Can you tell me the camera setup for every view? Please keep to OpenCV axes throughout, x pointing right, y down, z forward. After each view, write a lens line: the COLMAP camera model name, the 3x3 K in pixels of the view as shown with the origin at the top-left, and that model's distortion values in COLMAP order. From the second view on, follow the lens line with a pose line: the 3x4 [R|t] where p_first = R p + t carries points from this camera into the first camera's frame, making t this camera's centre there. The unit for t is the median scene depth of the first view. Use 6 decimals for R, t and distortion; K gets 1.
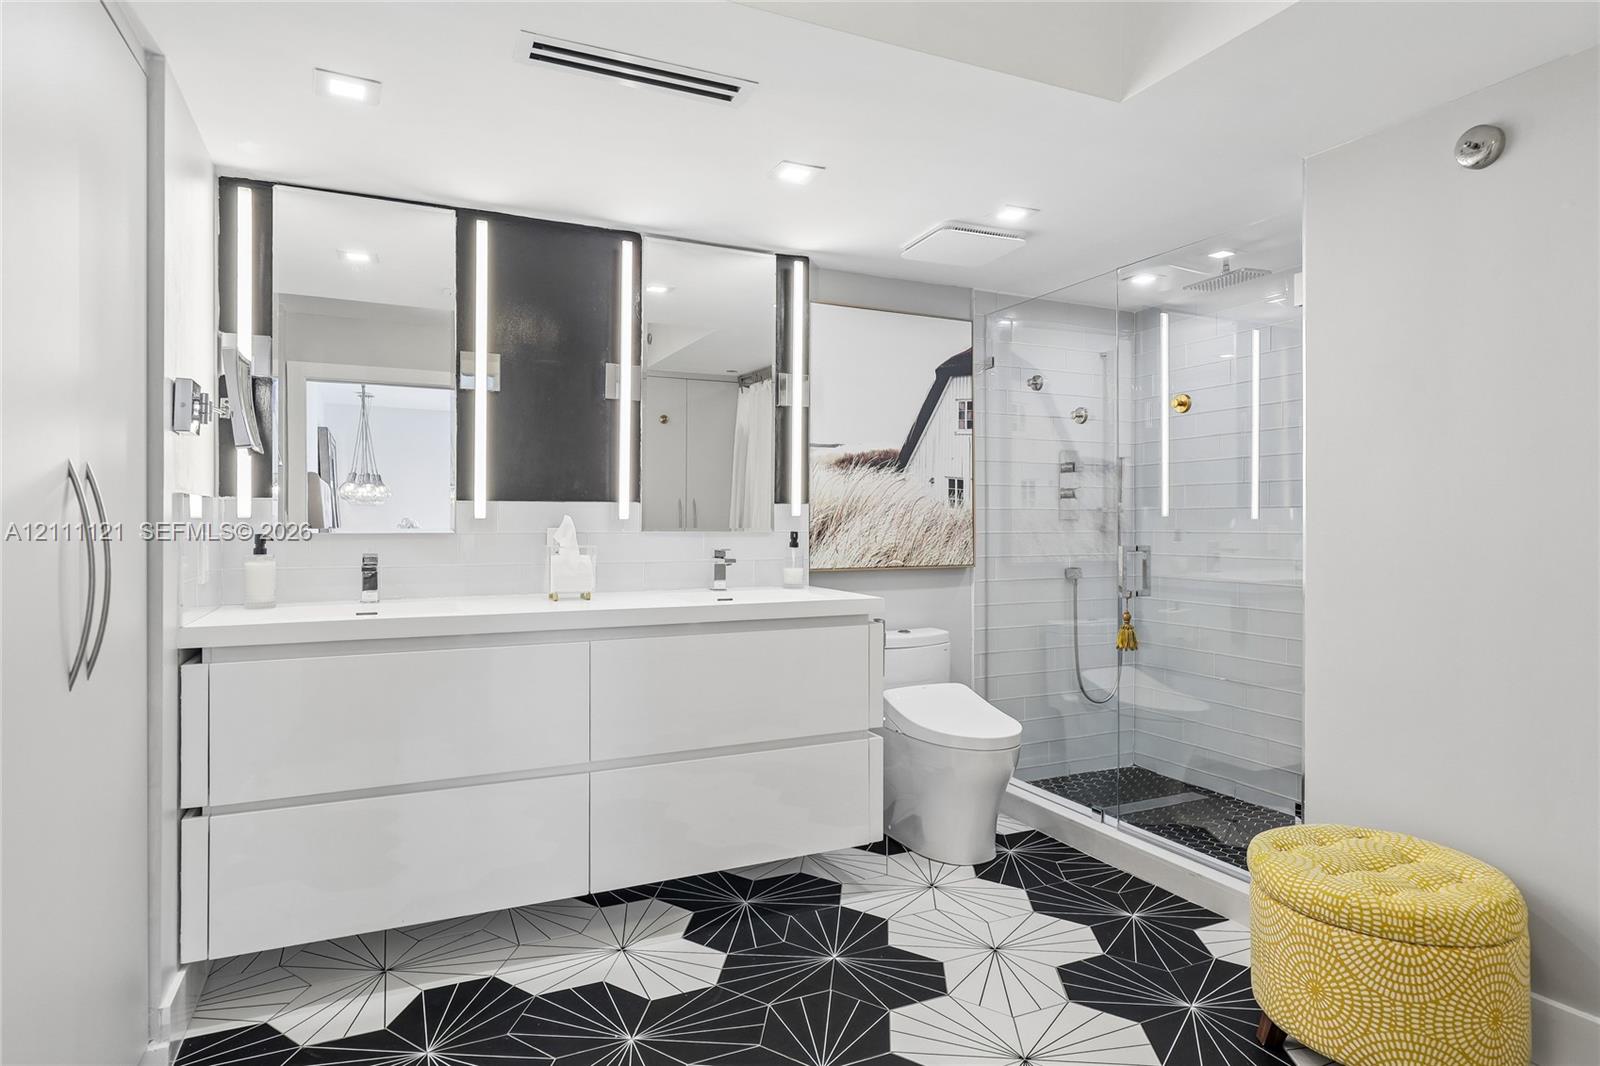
lens RADIAL K [[877.7, 0, 801.4], [0, 877.7, 523.1], [0, 0, 1]] dist [-0.010745, 0.002531]
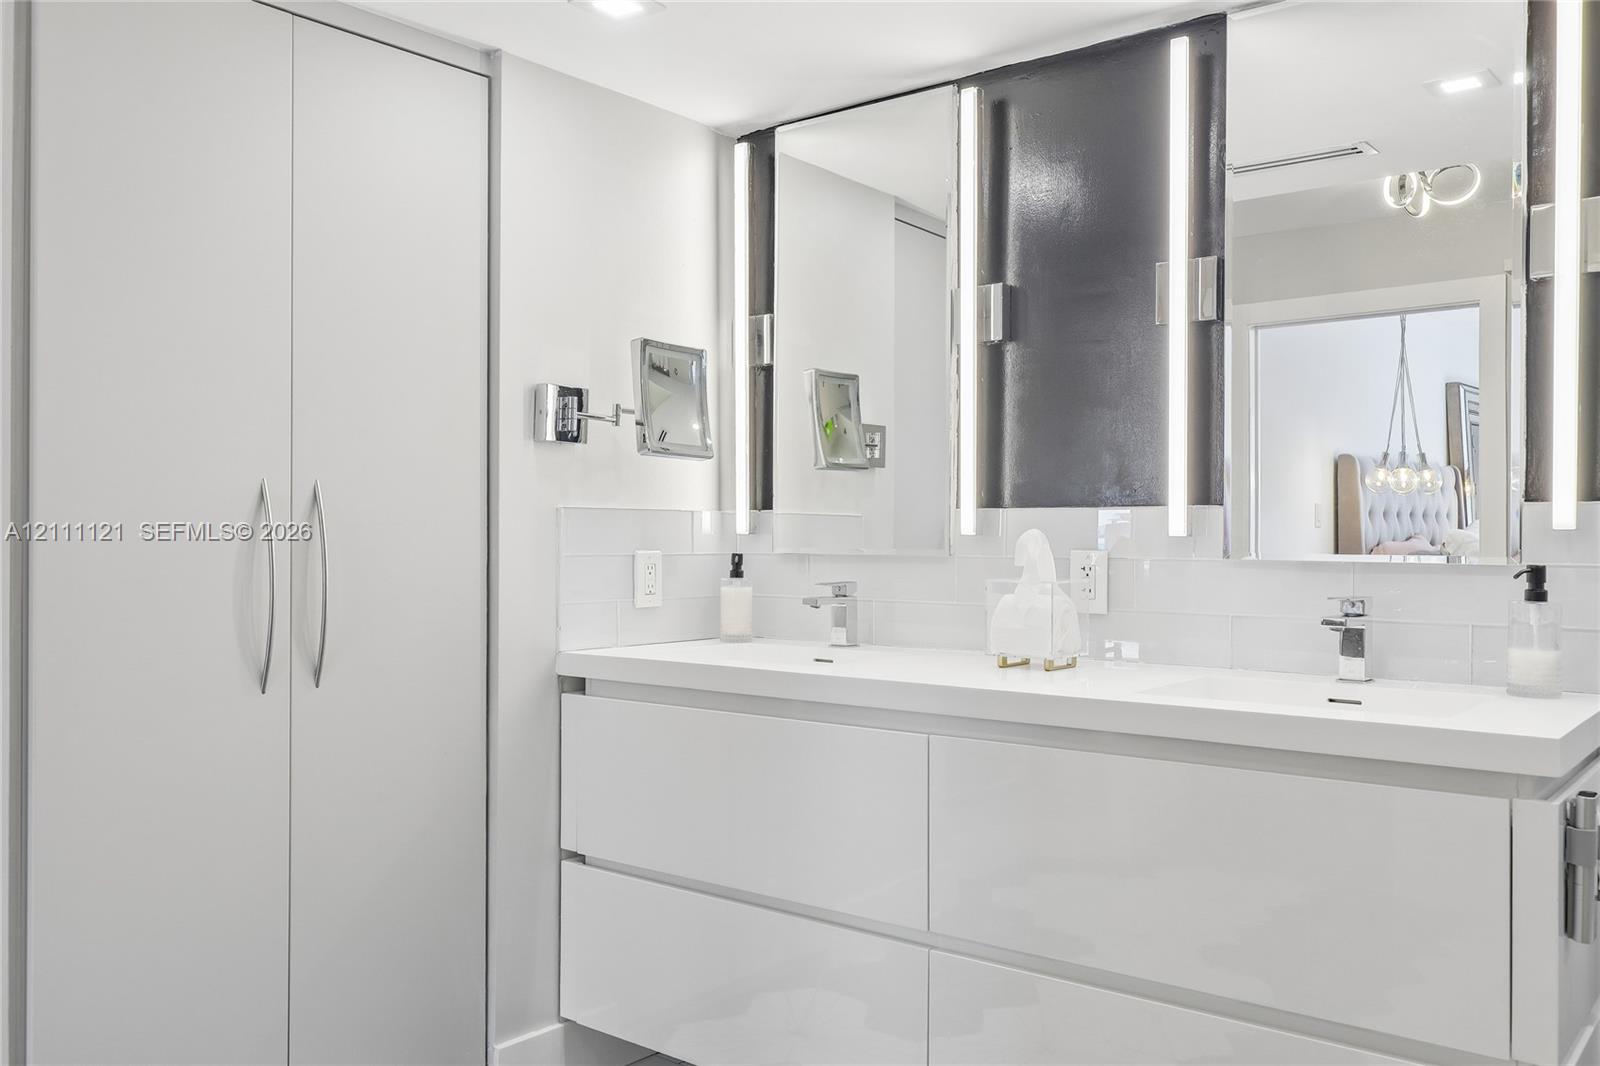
lens RADIAL K [[1304.8, 0, 807.6], [0, 1304.8, 536.8], [0, 0, 1]] dist [0.003287, 0.001957]
pose [[0.447547, 0.002640, -0.894257, 0.374022], [-0.003753, 0.999992, 0.001074, -0.003647], [0.894253, 0.002875, 0.447553, 0.356010]]
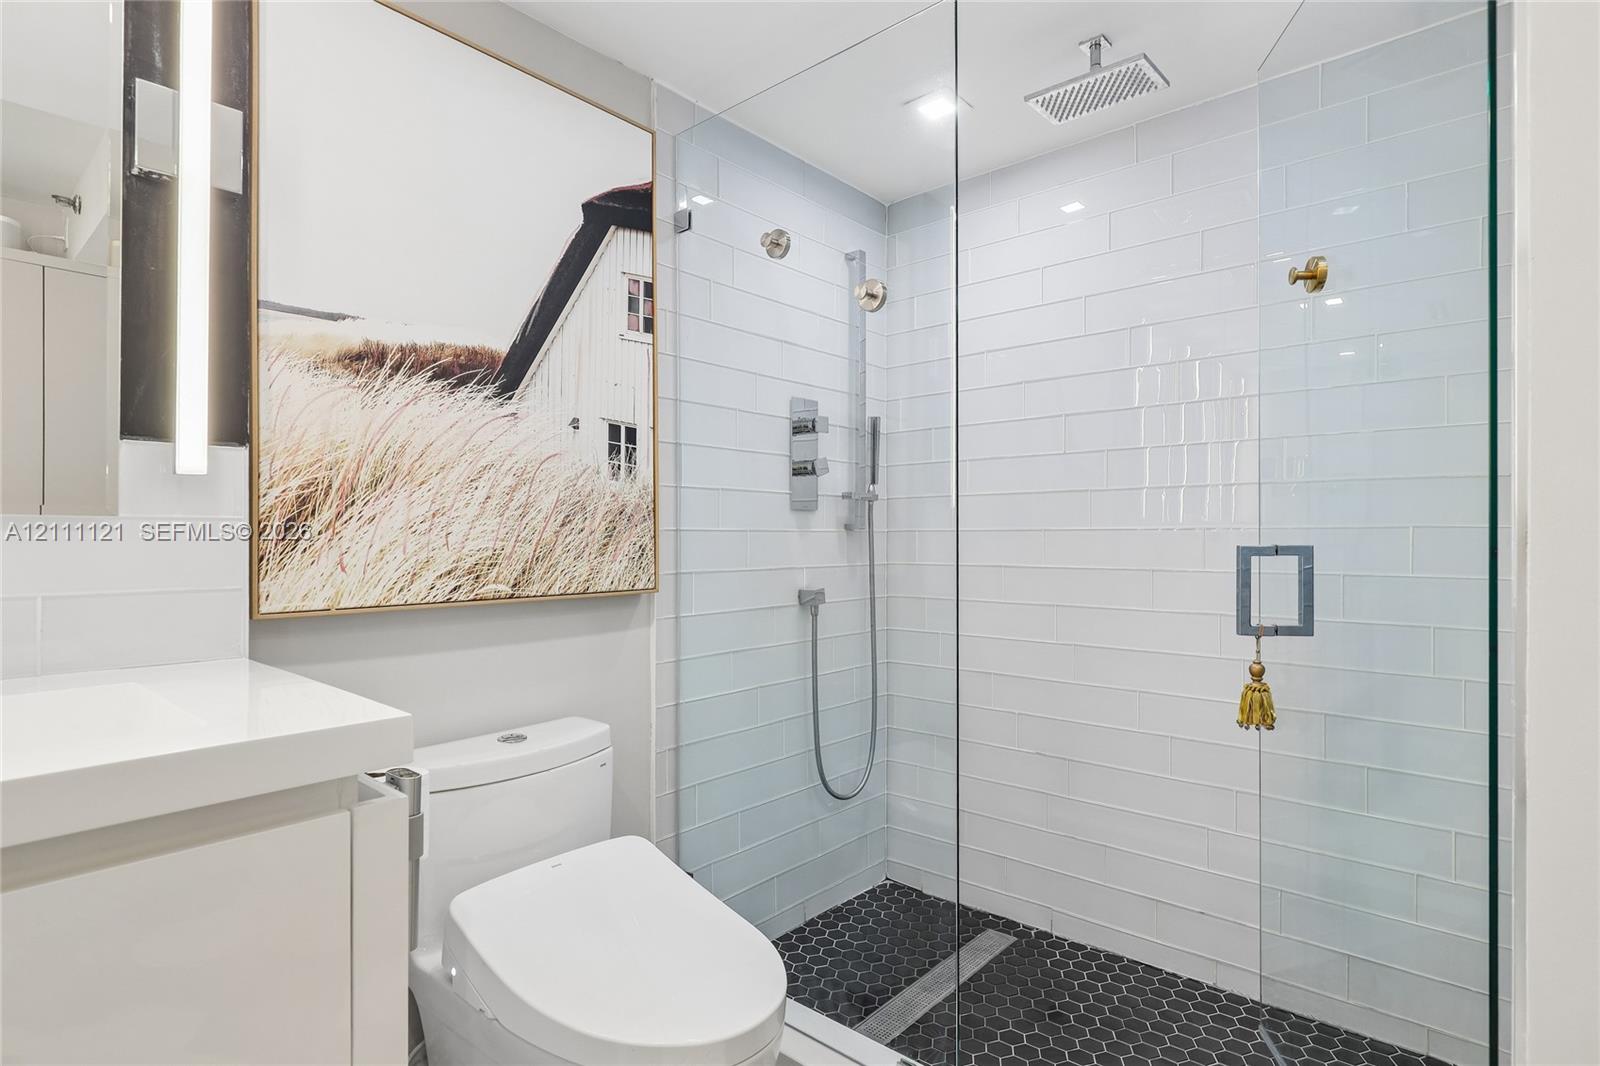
lens RADIAL K [[809.9, 0, 801.8], [0, 809.9, 532.9], [0, 0, 1]] dist [0.003076, -0.000214]
pose [[0.917227, 0.000184, 0.398365, 0.086932], [0.003166, 0.999965, -0.007750, 0.018883], [-0.398353, 0.008369, 0.917194, 0.546523]]
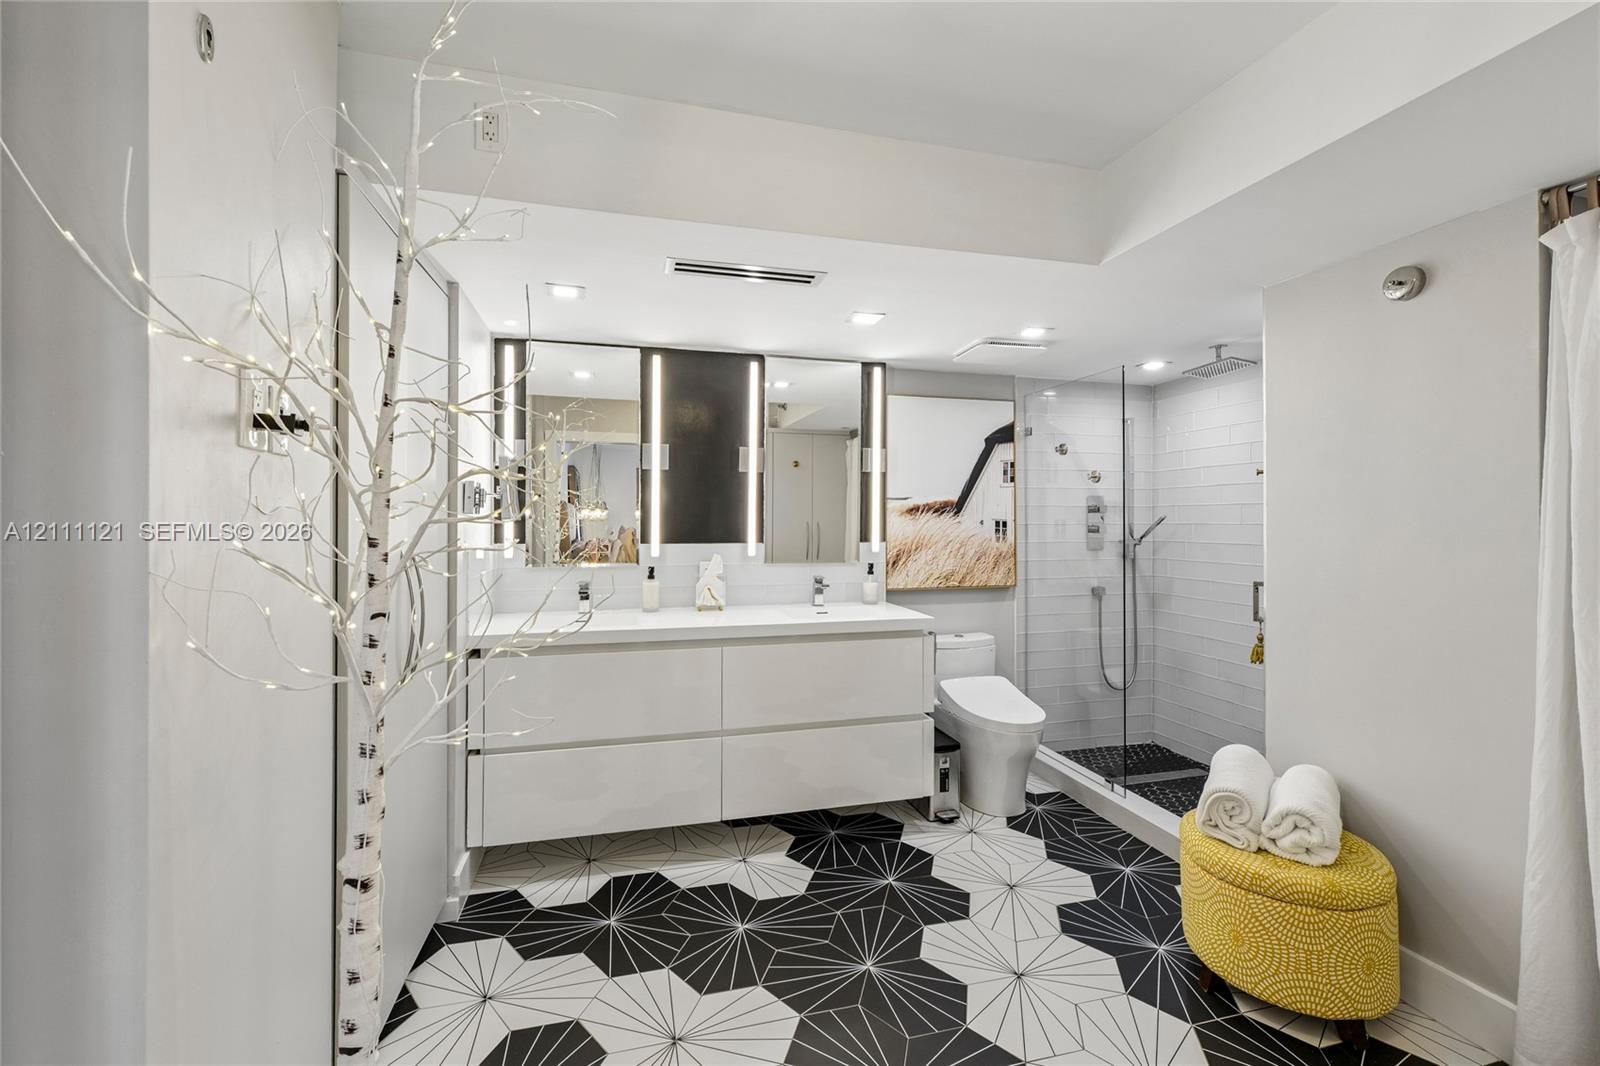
lens RADIAL K [[662.4, 0, 793.2], [0, 662.4, 516.7], [0, 0, 1]] dist [-0.007949, -0.001220]
pose [[0.983076, 0.000516, -0.183198, 0.053464], [-0.001574, 0.999983, -0.005630, -0.053050], [0.183192, 0.005824, 0.983060, -0.044318]]
